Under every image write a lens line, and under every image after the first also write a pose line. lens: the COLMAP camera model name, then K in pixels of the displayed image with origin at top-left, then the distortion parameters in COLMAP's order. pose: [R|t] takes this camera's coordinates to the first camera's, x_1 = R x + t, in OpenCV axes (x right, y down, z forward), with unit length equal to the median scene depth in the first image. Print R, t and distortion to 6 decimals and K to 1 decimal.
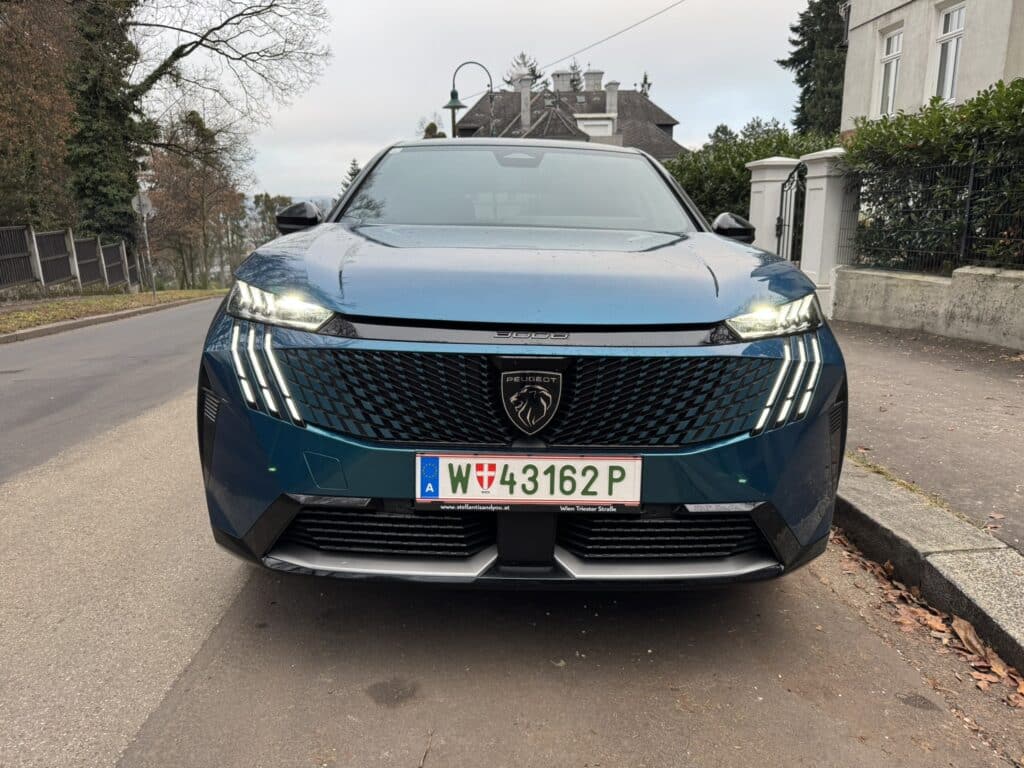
lens RADIAL K [[730.2, 0, 514.3], [0, 730.2, 385.6], [0, 0, 1]] dist [0.002842, -0.010037]
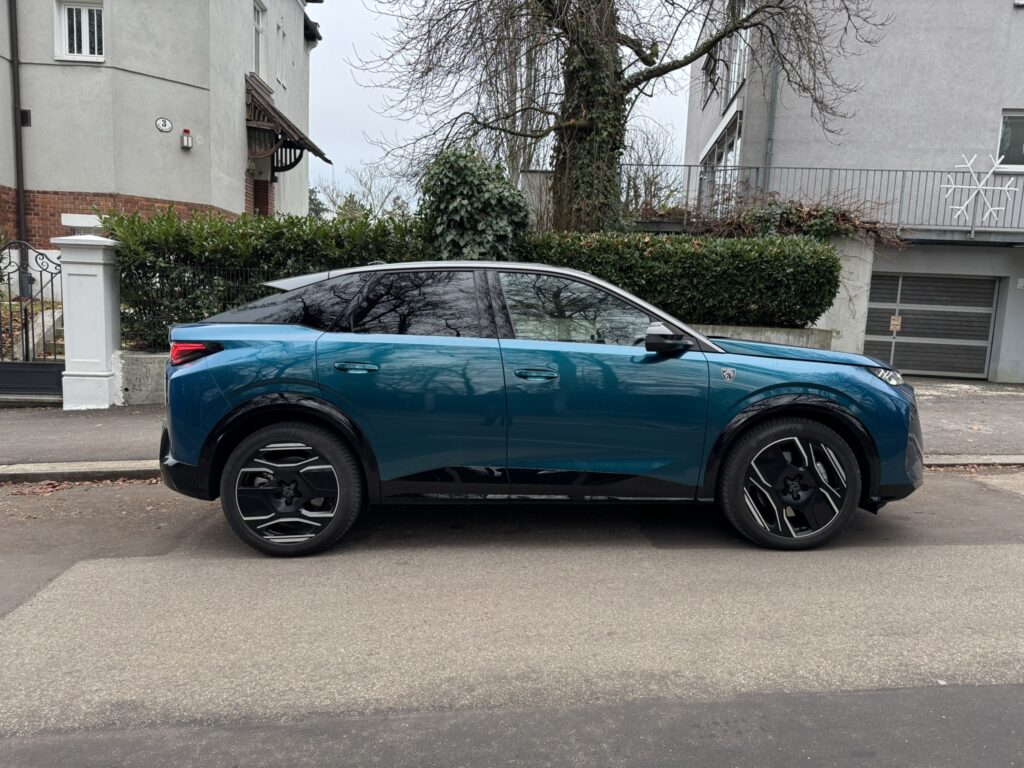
lens RADIAL K [[730.2, 0, 514.3], [0, 730.2, 385.6], [0, 0, 1]] dist [0.002842, -0.010037]
pose [[0.009166, -0.109604, 0.993933, -0.246273], [0.195564, 0.974977, 0.105710, -0.053021], [-0.980648, 0.193408, 0.030371, 0.198607]]
